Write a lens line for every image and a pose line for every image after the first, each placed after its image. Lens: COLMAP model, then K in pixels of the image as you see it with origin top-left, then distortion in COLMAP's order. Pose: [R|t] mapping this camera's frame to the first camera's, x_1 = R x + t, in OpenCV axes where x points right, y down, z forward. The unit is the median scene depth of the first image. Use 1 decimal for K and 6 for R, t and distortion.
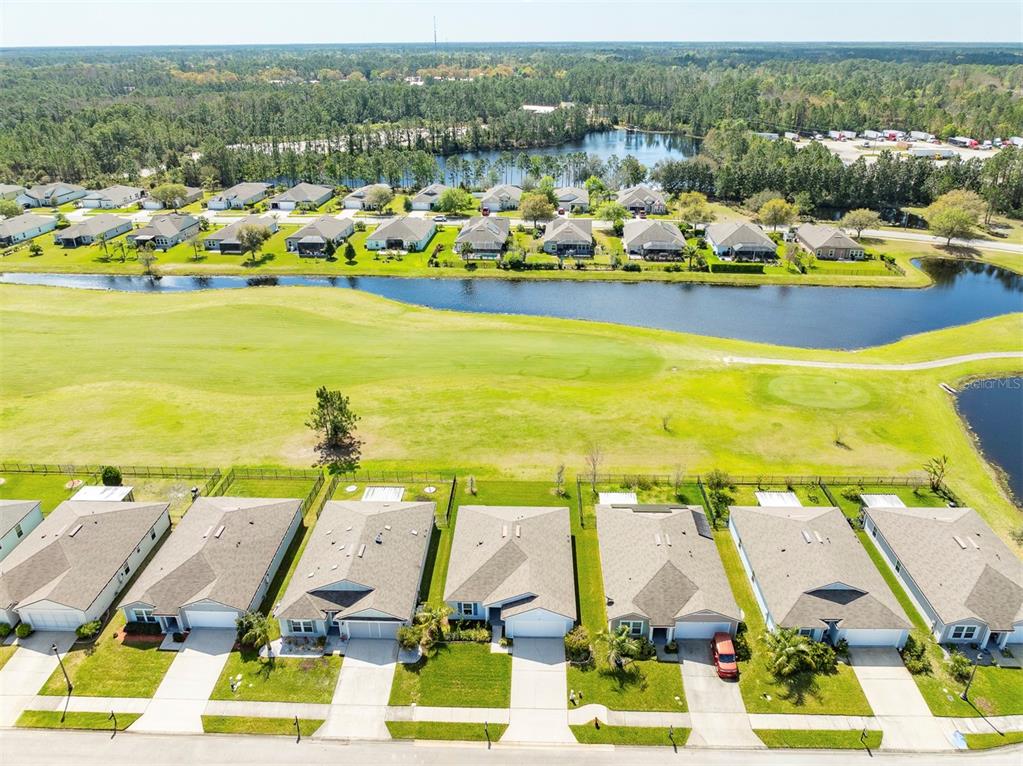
lens RADIAL K [[716.3, 0, 516.9], [0, 716.3, 383.0], [0, 0, 1]] dist [-0.025381, 0.009083]
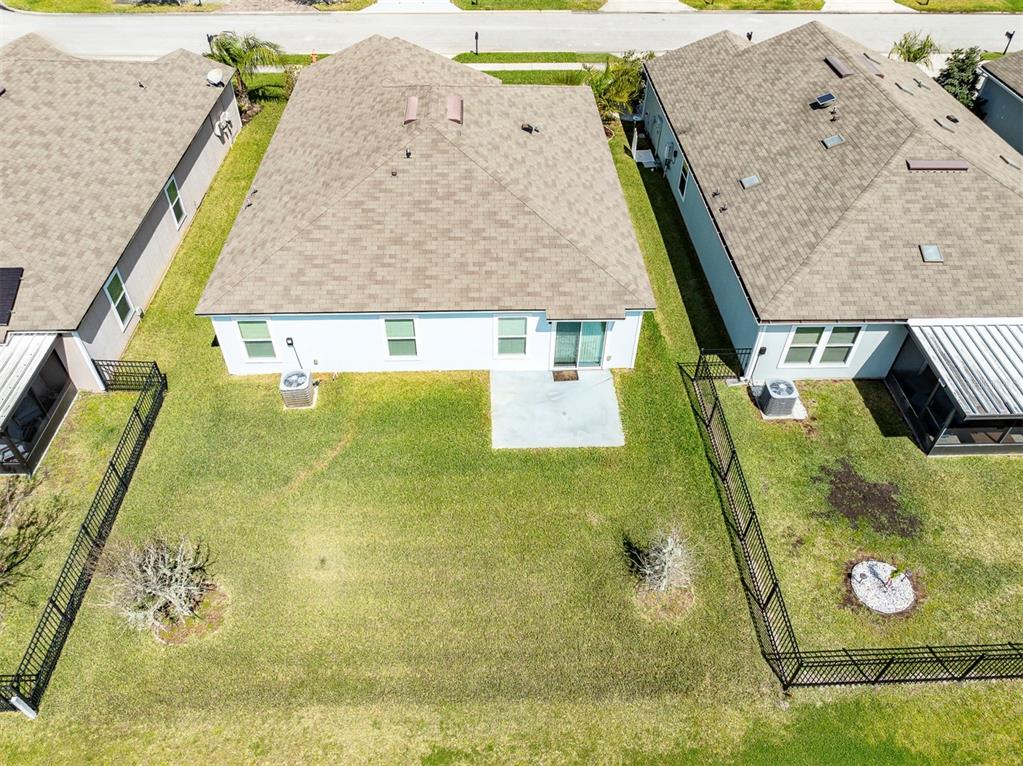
lens RADIAL K [[739.3, 0, 507.5], [0, 739.3, 380.0], [0, 0, 1]] dist [-0.030495, 0.019462]
pose [[-0.998159, 0.037467, -0.047705, -0.016061], [-0.031272, 0.356024, 0.933953, -0.042807], [0.051976, 0.933725, -0.354197, 0.953637]]
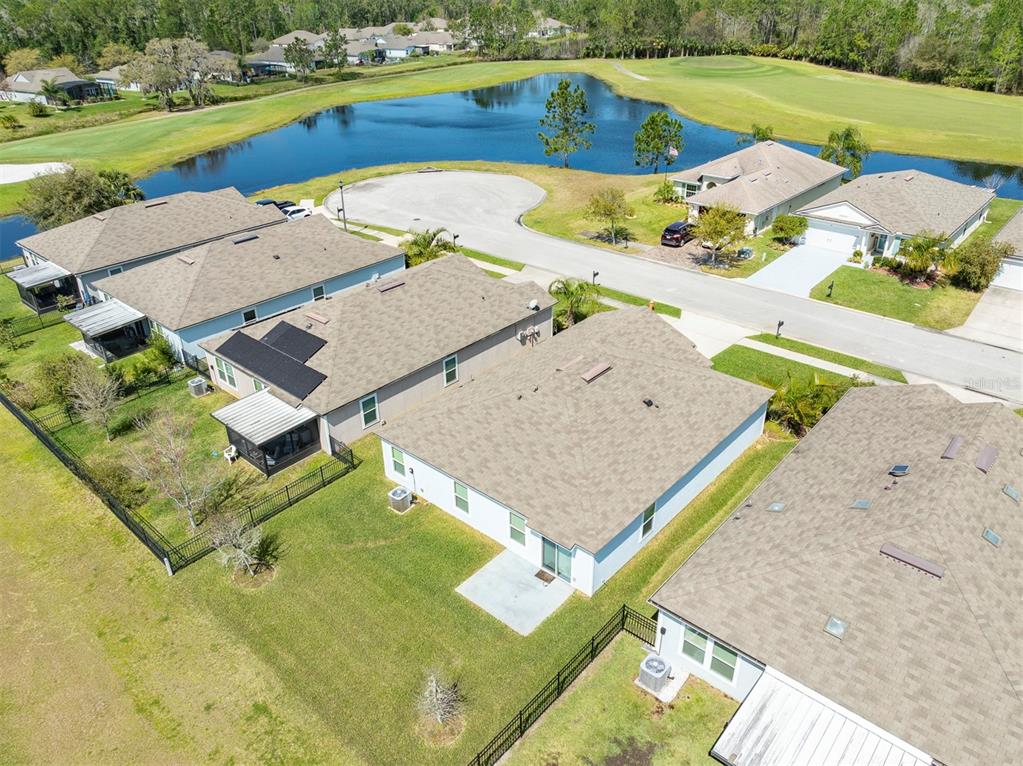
lens RADIAL K [[732.8, 0, 515.4], [0, 732.8, 382.0], [0, 0, 1]] dist [-0.026861, 0.008613]
pose [[-0.767512, -0.292907, 0.570203, -0.185156], [0.295880, 0.627213, 0.720457, -0.099728], [-0.568666, 0.721671, -0.394729, 0.939651]]
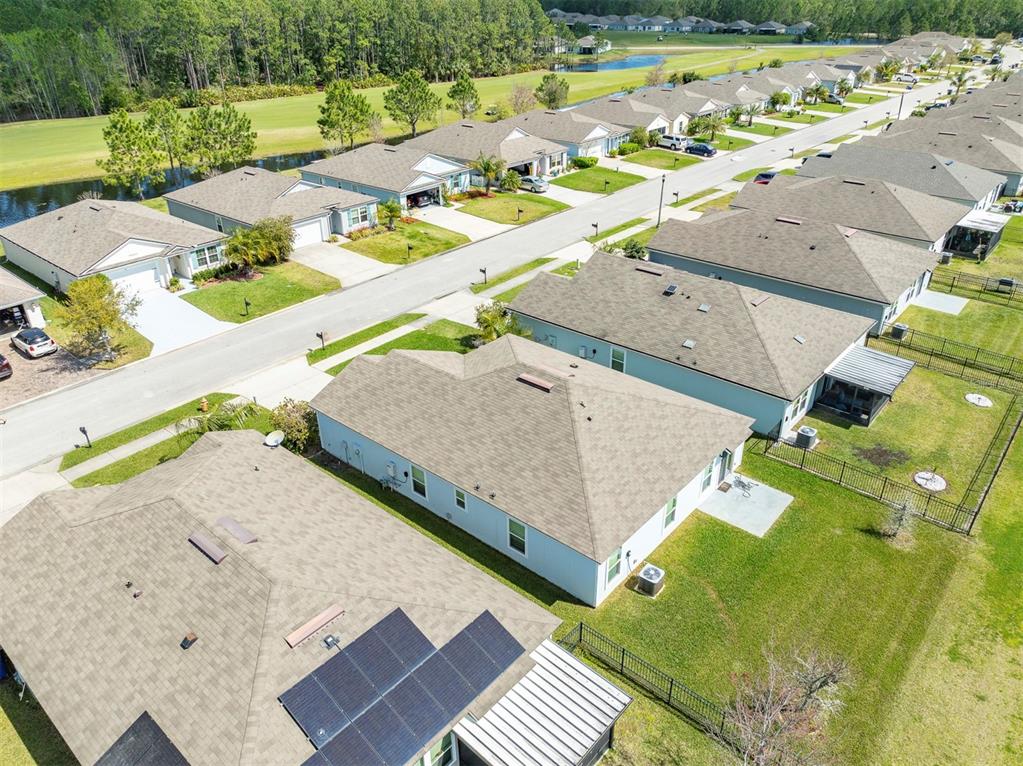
lens RADIAL K [[728.5, 0, 518.1], [0, 728.5, 381.1], [0, 0, 1]] dist [-0.028366, 0.014423]
pose [[-0.630247, 0.381100, -0.676426, 0.238613], [-0.323692, 0.662931, 0.675090, -0.068331], [0.705700, 0.644427, -0.294451, 0.871047]]
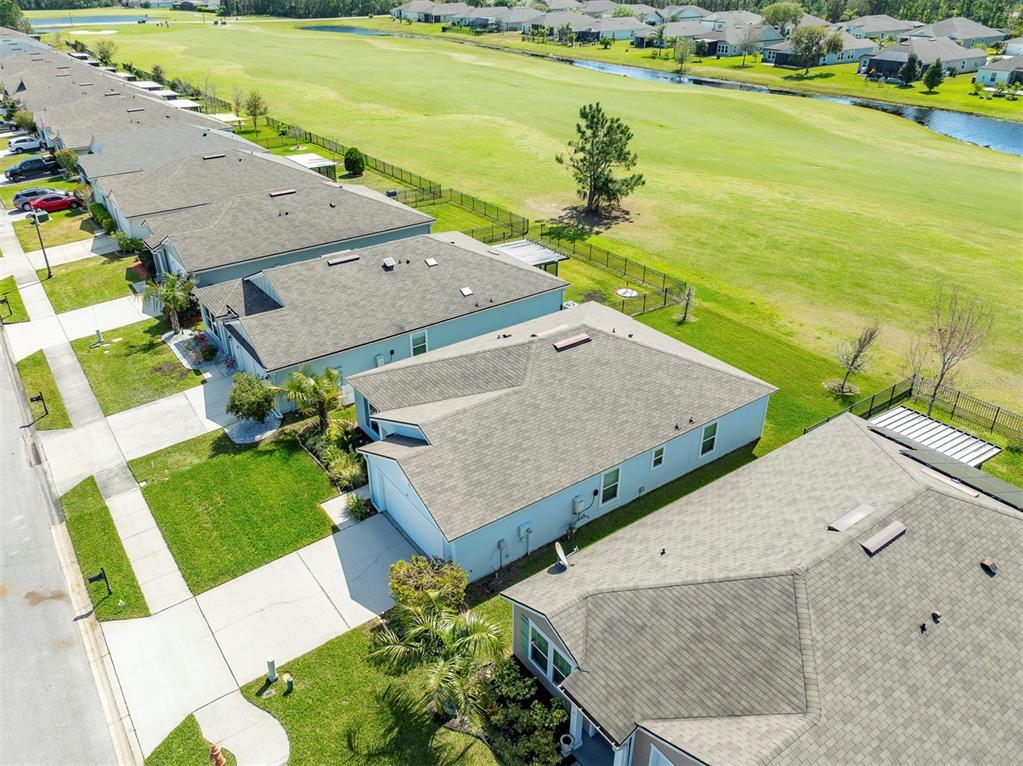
lens RADIAL K [[768.2, 0, 490.0], [0, 768.2, 384.7], [0, 0, 1]] dist [-0.023815, 0.010392]
pose [[0.592673, 0.387204, -0.706266, 0.235169], [-0.339492, 0.915261, 0.216894, 0.115249], [0.730400, 0.111224, 0.673903, 0.514038]]
